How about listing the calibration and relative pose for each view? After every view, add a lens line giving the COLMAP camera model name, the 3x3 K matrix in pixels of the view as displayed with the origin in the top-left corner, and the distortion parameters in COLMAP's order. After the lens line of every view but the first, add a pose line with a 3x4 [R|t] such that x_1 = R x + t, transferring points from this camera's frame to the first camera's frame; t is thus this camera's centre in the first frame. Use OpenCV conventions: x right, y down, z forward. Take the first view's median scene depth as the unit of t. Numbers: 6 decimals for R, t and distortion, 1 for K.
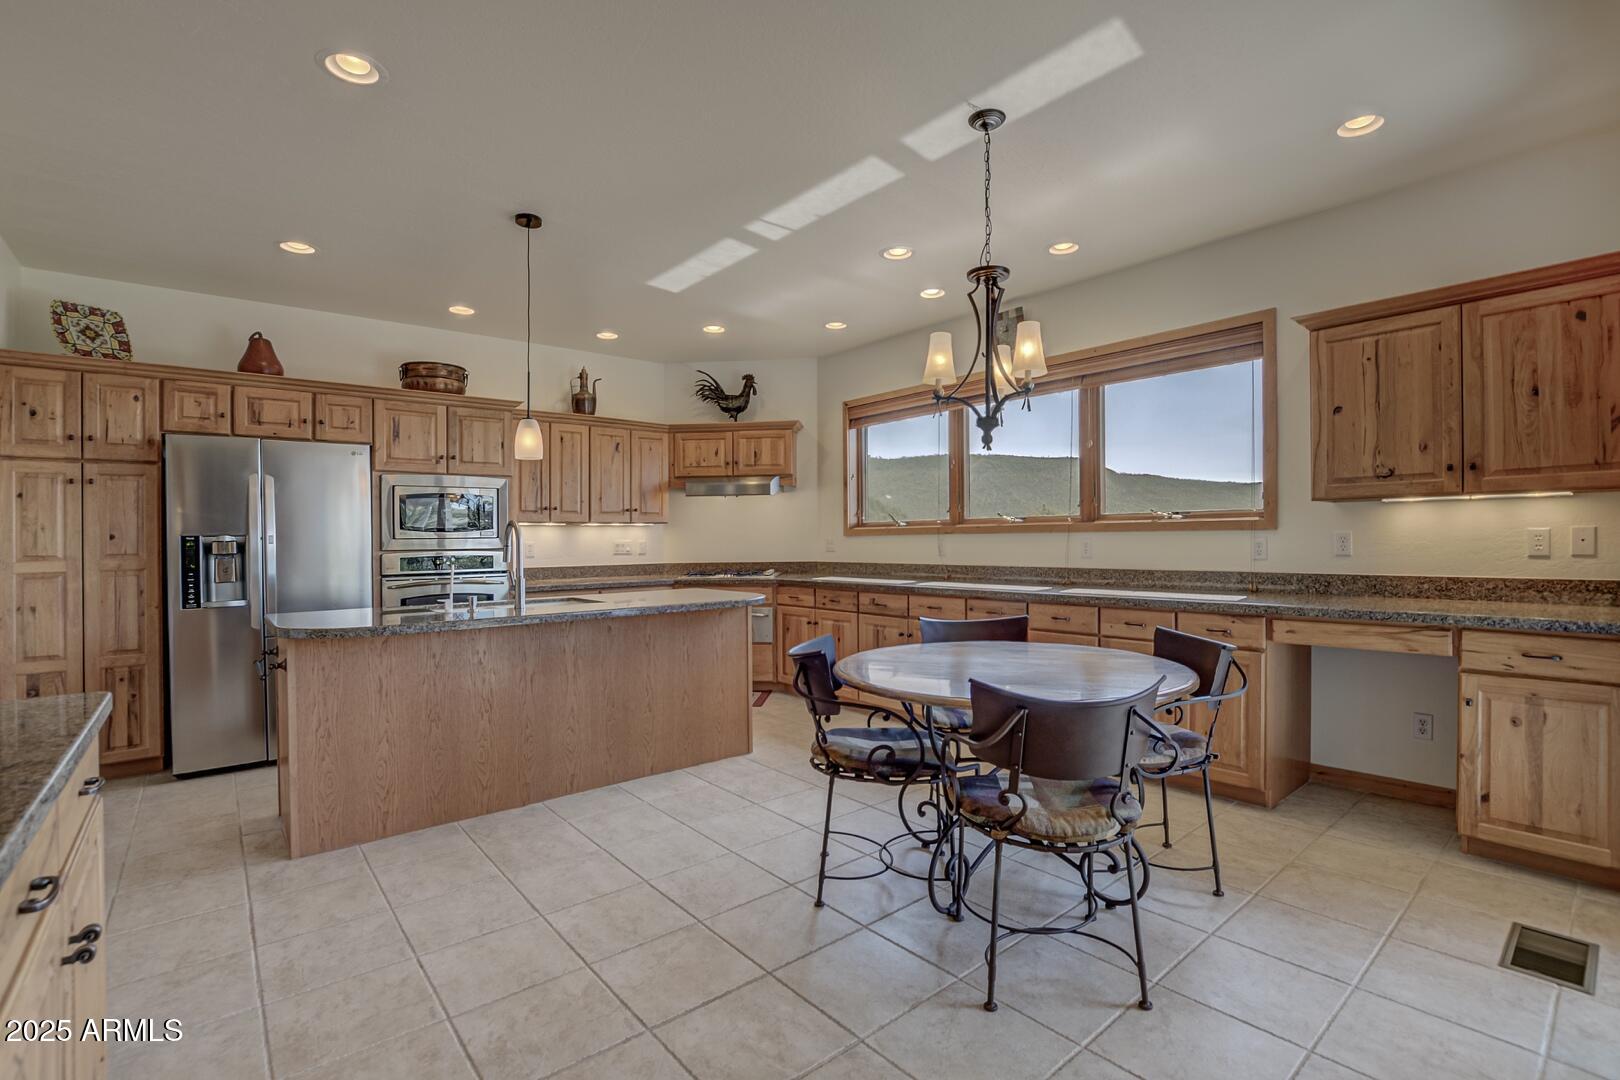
lens RADIAL K [[722.6, 0, 810.2], [0, 722.6, 557.4], [0, 0, 1]] dist [-0.004331, -0.000630]
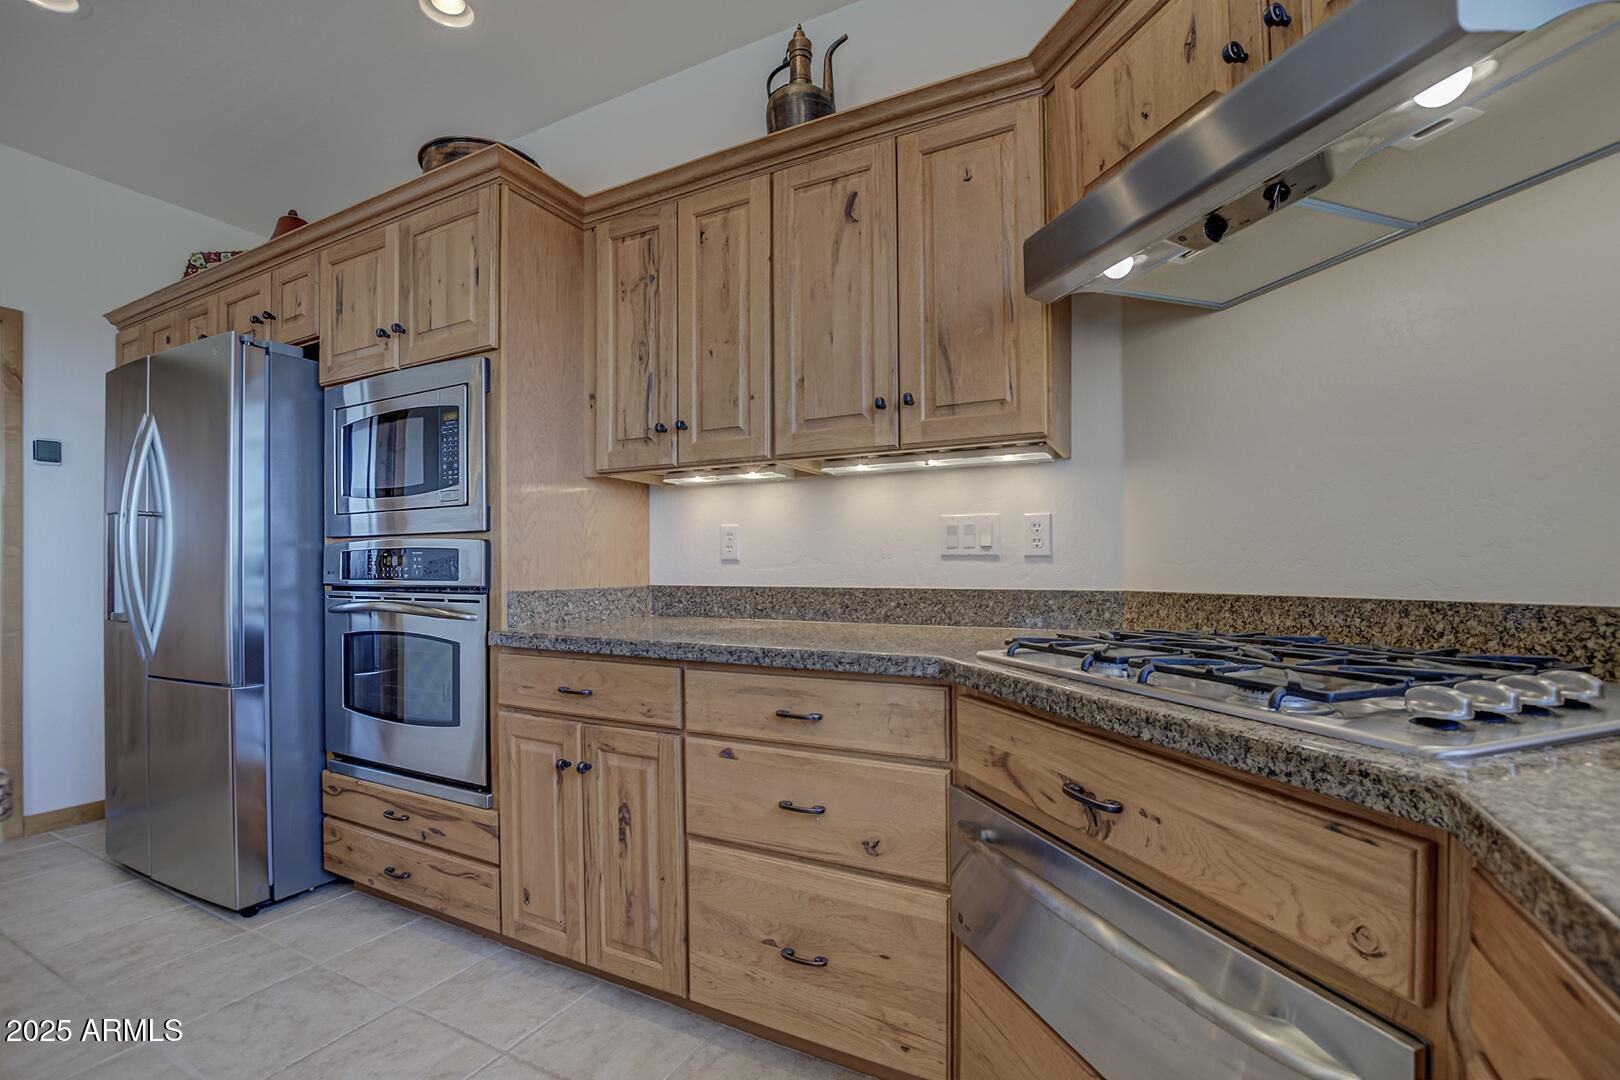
lens RADIAL K [[722.6, 0, 810.2], [0, 722.6, 557.4], [0, 0, 1]] dist [-0.004331, -0.000630]
pose [[0.371971, -0.003983, -0.928236, 0.018304], [-0.026782, 0.999528, -0.015022, 0.003238], [0.927858, 0.030448, 0.371689, 1.027411]]
